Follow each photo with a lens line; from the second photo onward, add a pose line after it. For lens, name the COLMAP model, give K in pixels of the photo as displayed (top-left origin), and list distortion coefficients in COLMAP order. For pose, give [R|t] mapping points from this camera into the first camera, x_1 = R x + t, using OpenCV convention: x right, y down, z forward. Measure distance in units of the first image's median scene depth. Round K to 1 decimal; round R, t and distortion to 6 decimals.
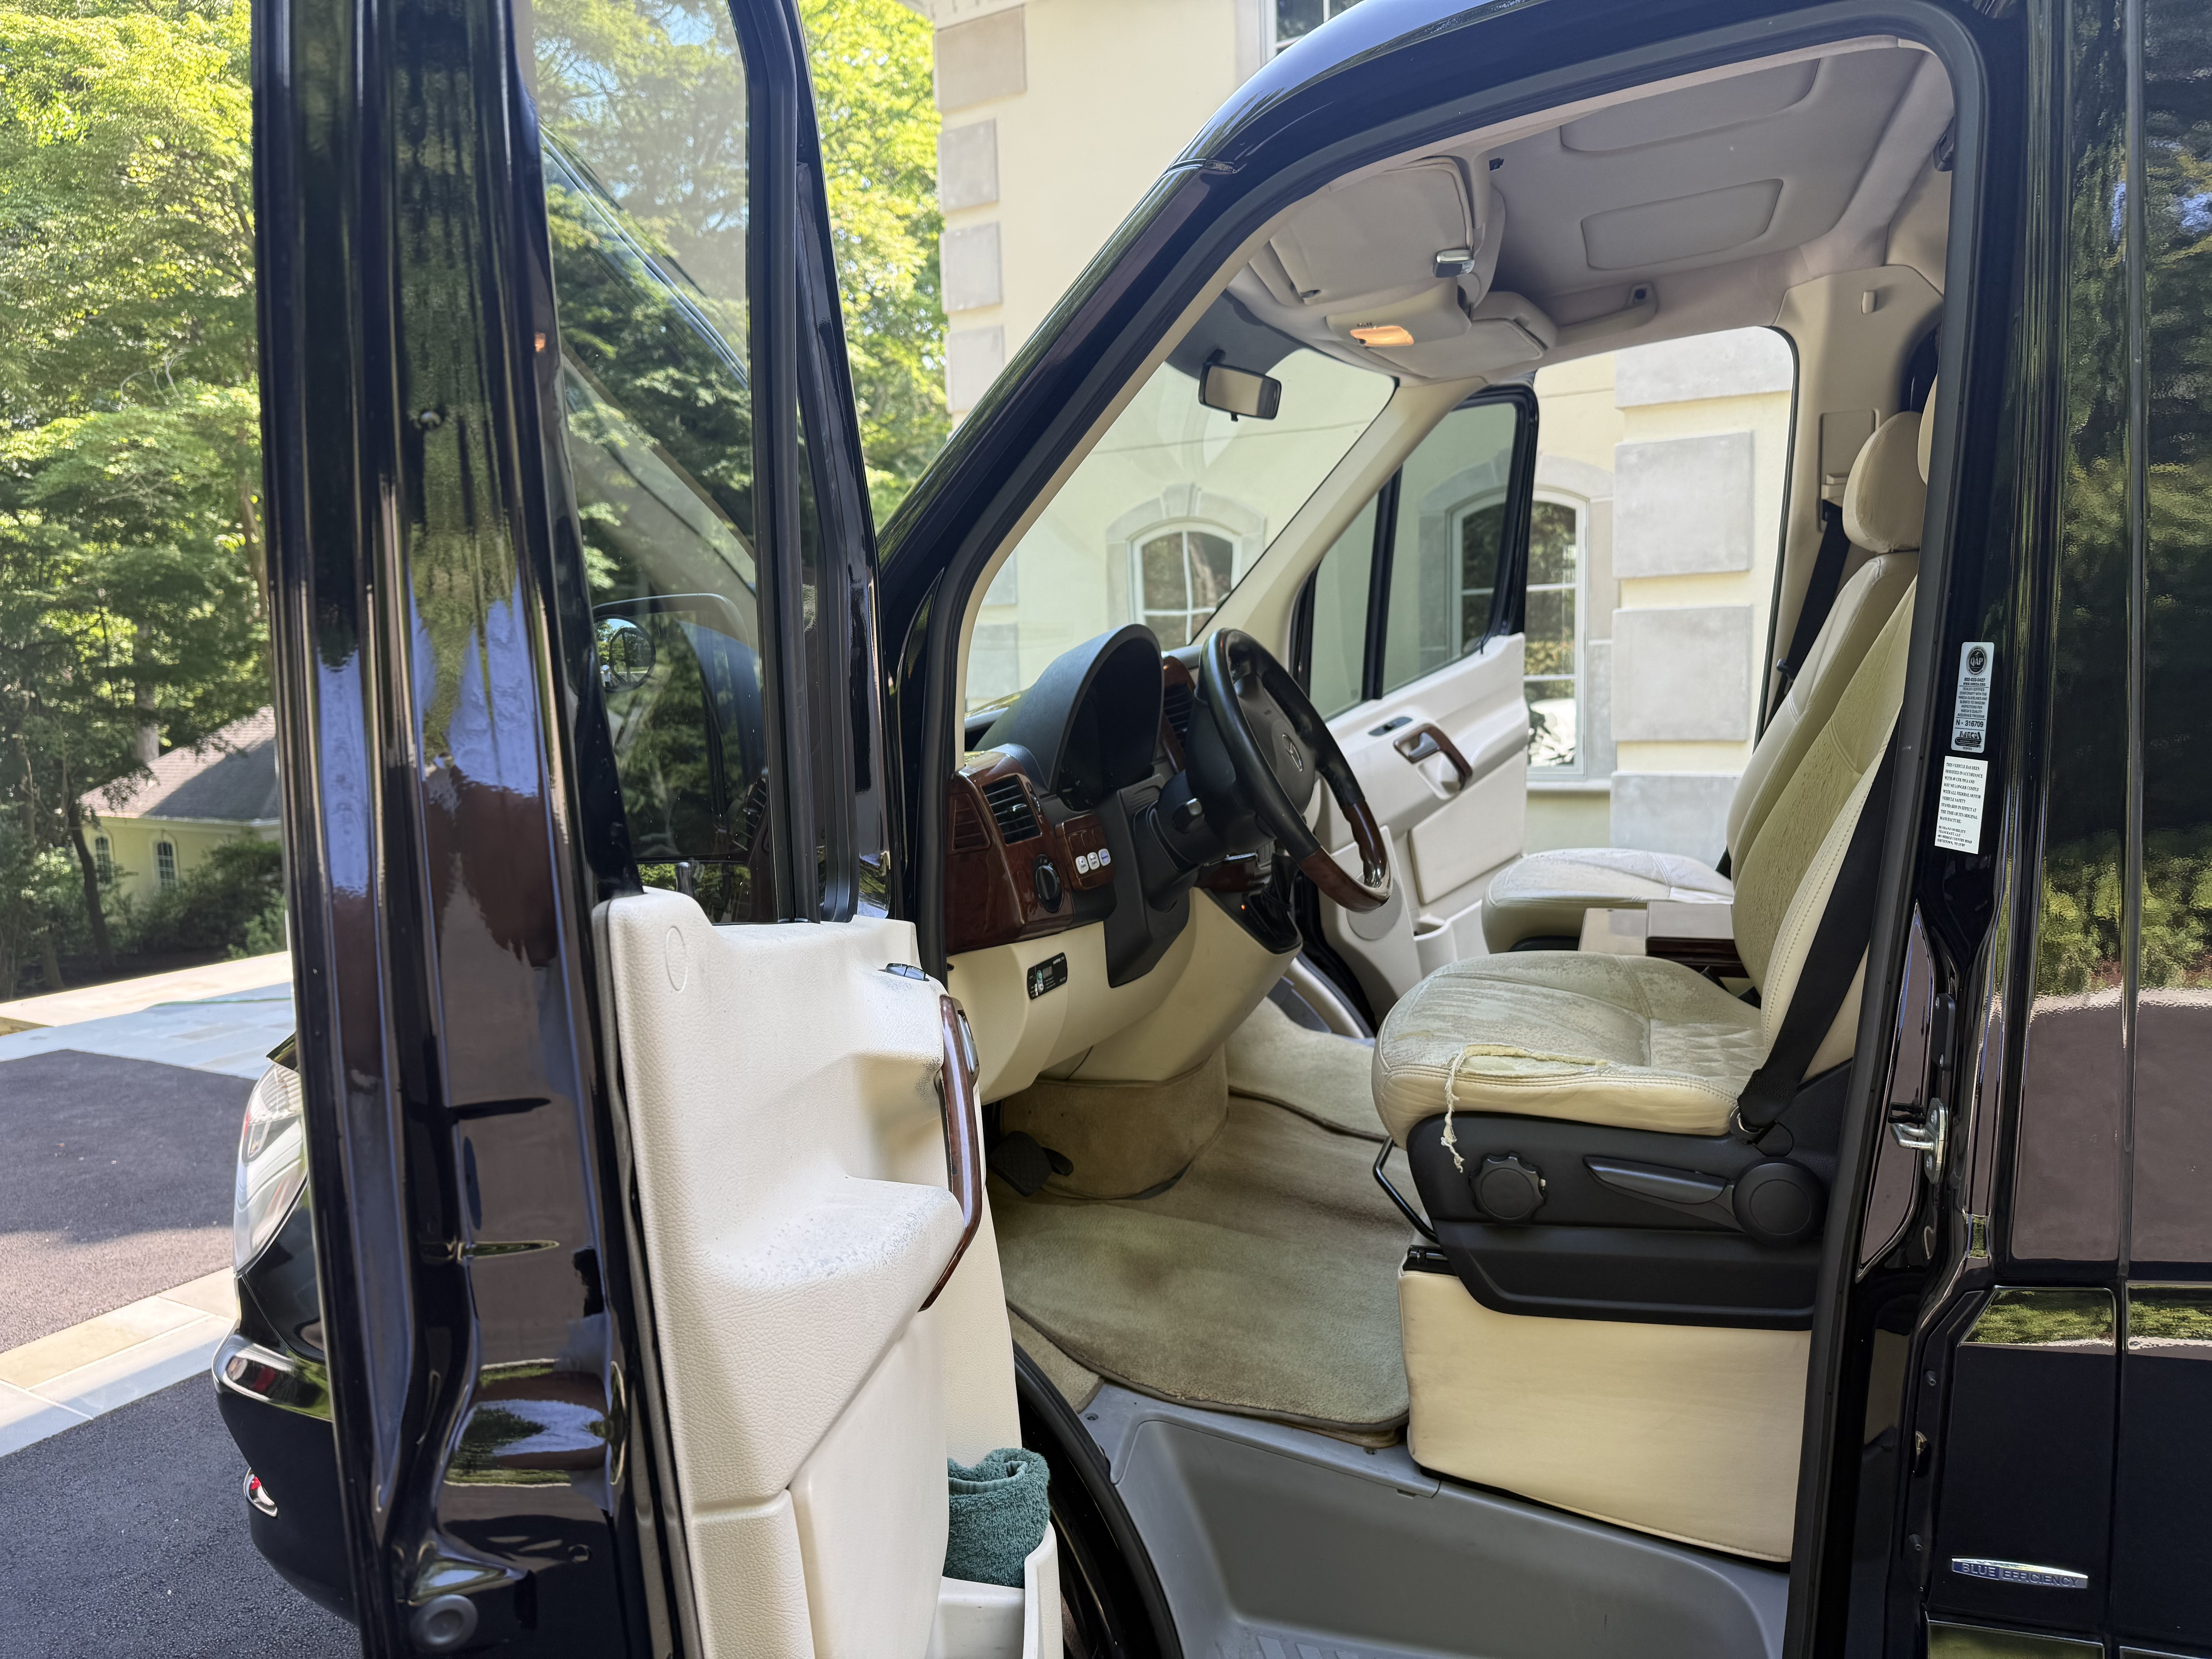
lens RADIAL K [[1567.2, 0, 1111.2], [0, 1567.2, 837.4], [0, 0, 1]] dist [0.014453, -0.002446]
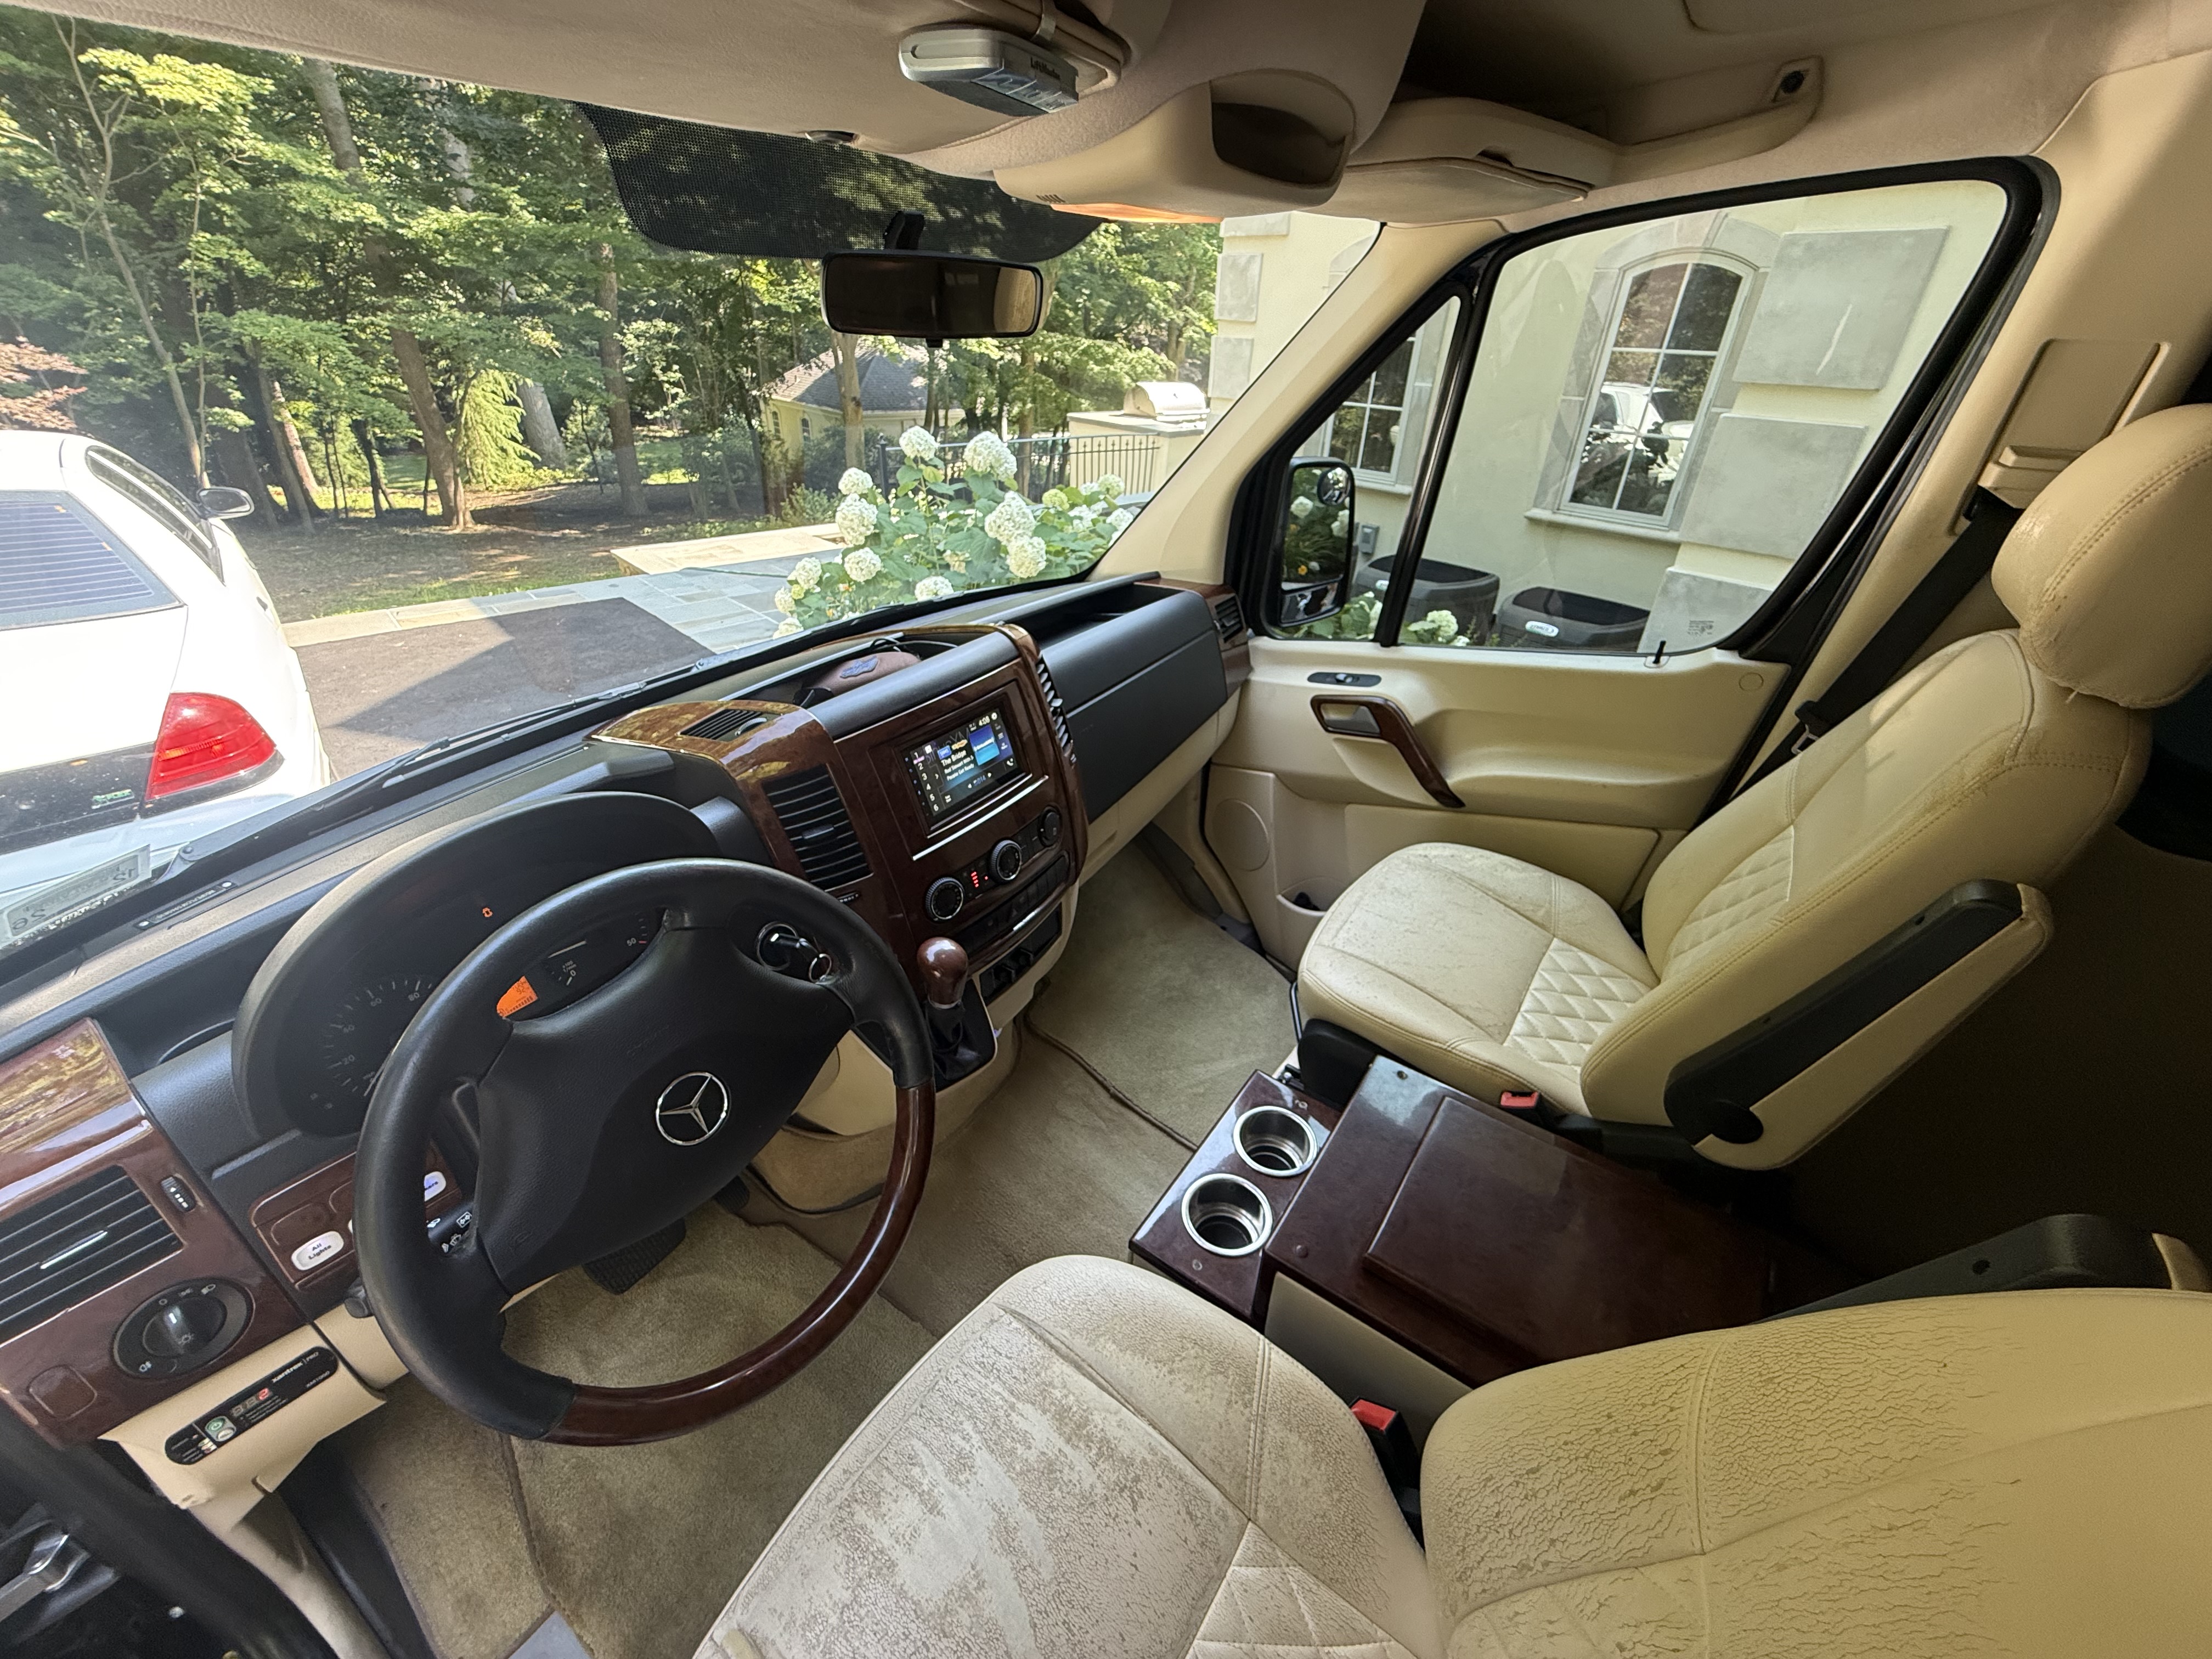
lens RADIAL K [[889.2, 0, 1103.9], [0, 889.2, 830.4], [0, 0, 1]] dist [0.000363, 0.000581]
pose [[0.959060, 0.193688, -0.206613, 0.099137], [-0.096874, 0.909916, 0.403322, -0.093410], [0.266119, -0.366794, 0.891427, 0.248124]]
